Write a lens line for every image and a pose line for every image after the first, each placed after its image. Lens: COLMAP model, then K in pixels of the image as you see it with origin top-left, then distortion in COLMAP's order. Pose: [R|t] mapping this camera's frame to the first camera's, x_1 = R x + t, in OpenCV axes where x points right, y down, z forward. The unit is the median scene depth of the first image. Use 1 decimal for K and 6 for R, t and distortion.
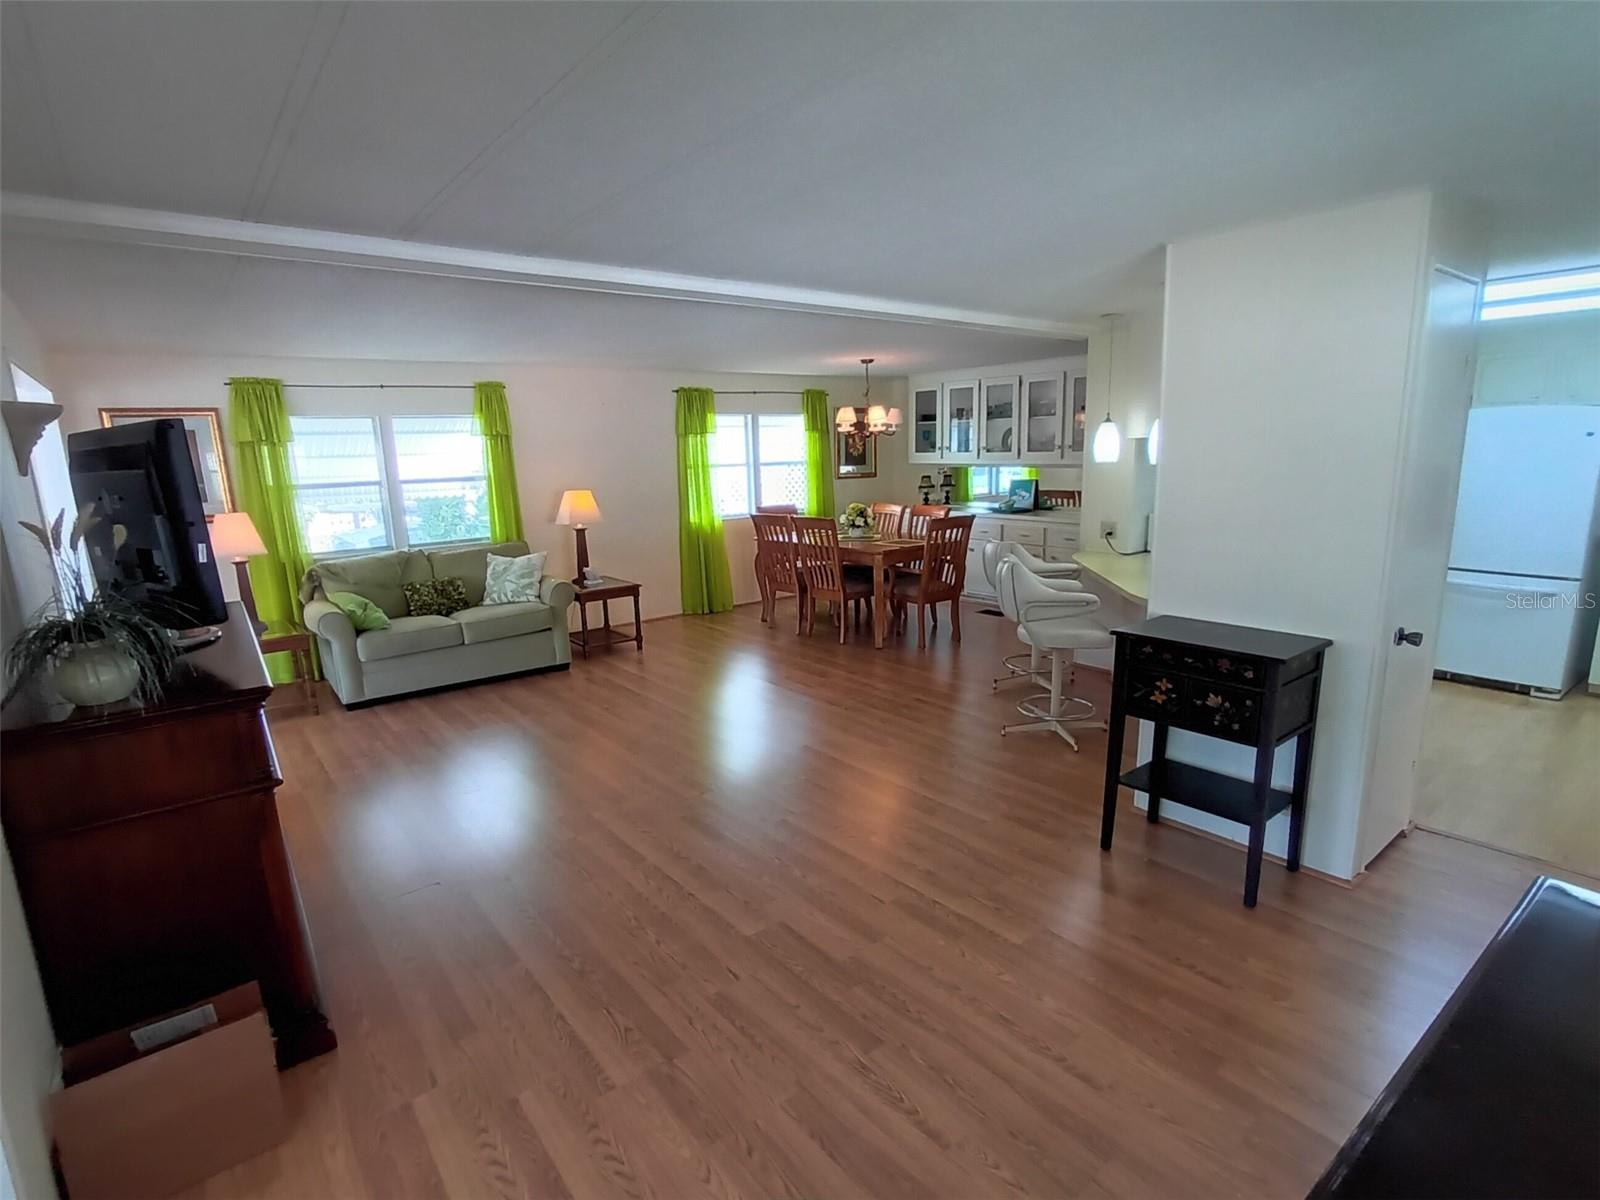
lens RADIAL K [[808.8, 0, 810.3], [0, 808.8, 595.3], [0, 0, 1]] dist [-0.030726, 0.019513]
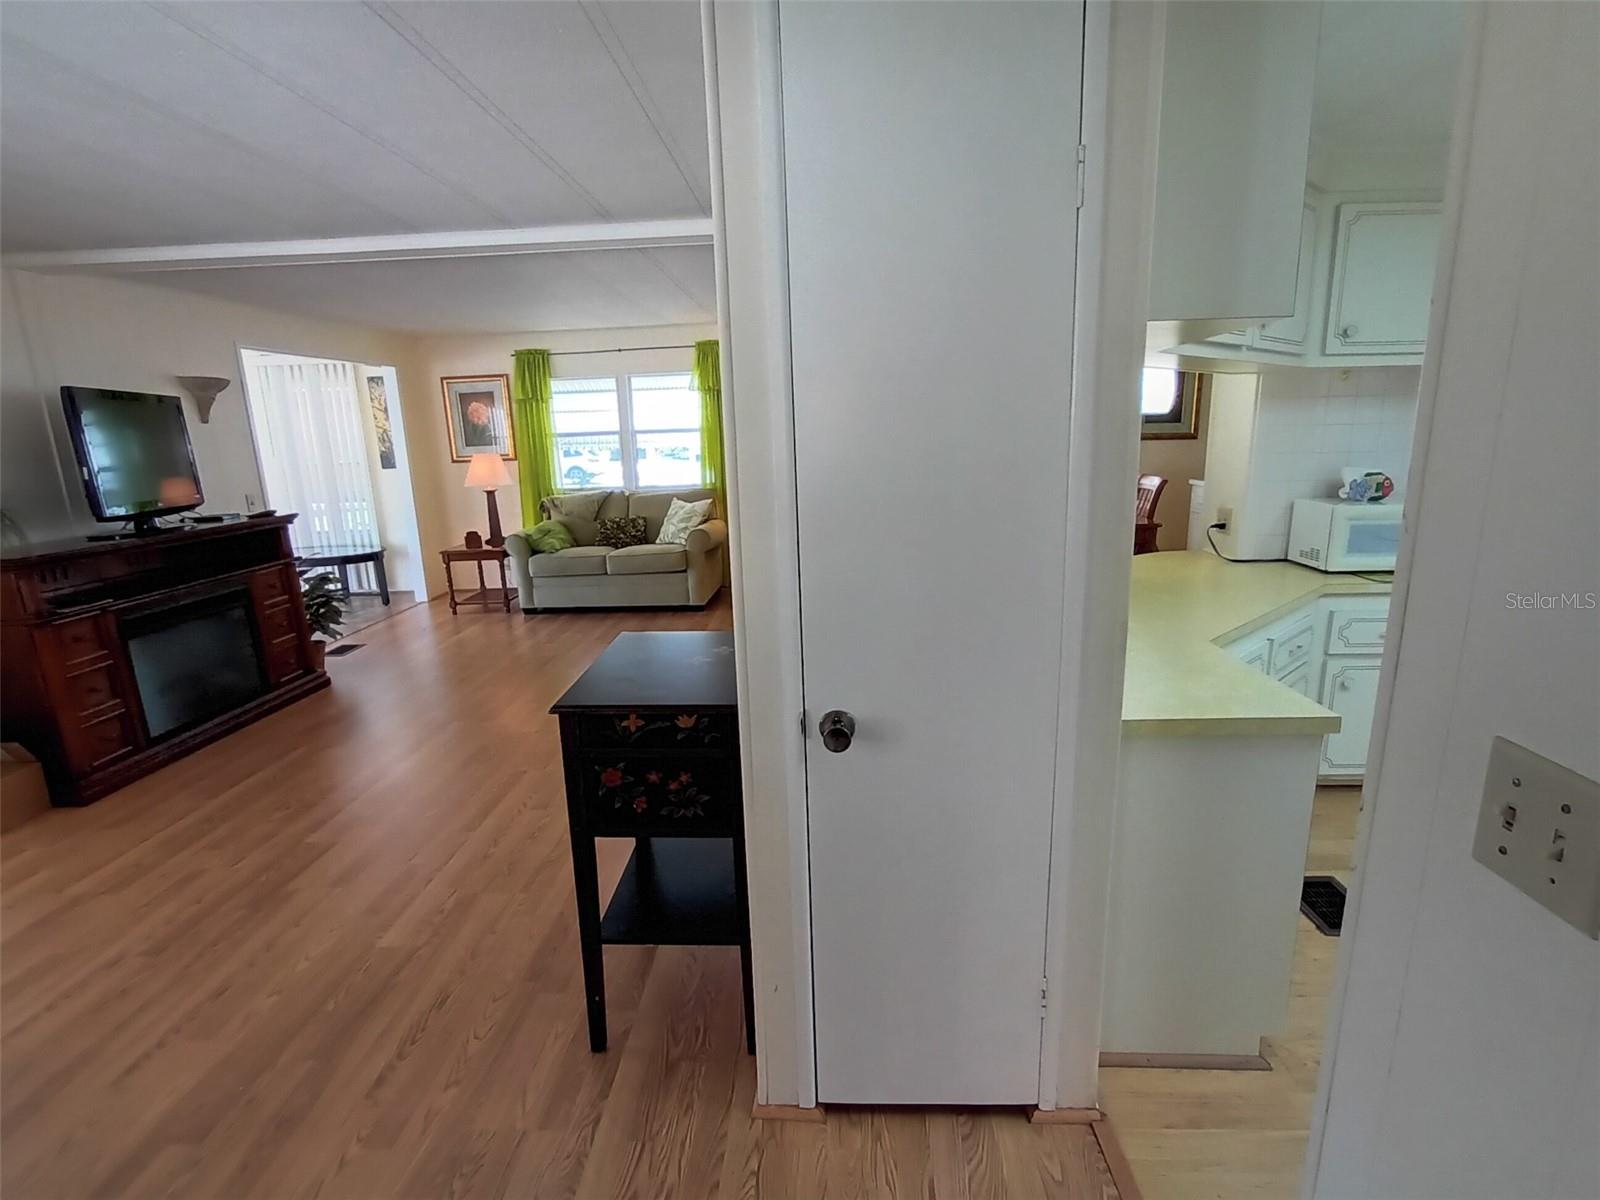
lens RADIAL K [[808.8, 0, 809.3], [0, 808.8, 609.0], [0, 0, 1]] dist [-0.030726, 0.019513]
pose [[0.757572, 0.147233, -0.635930, 0.517144], [-0.105921, 0.989046, 0.102806, -0.037676], [0.644100, -0.010525, 0.764869, 0.286211]]
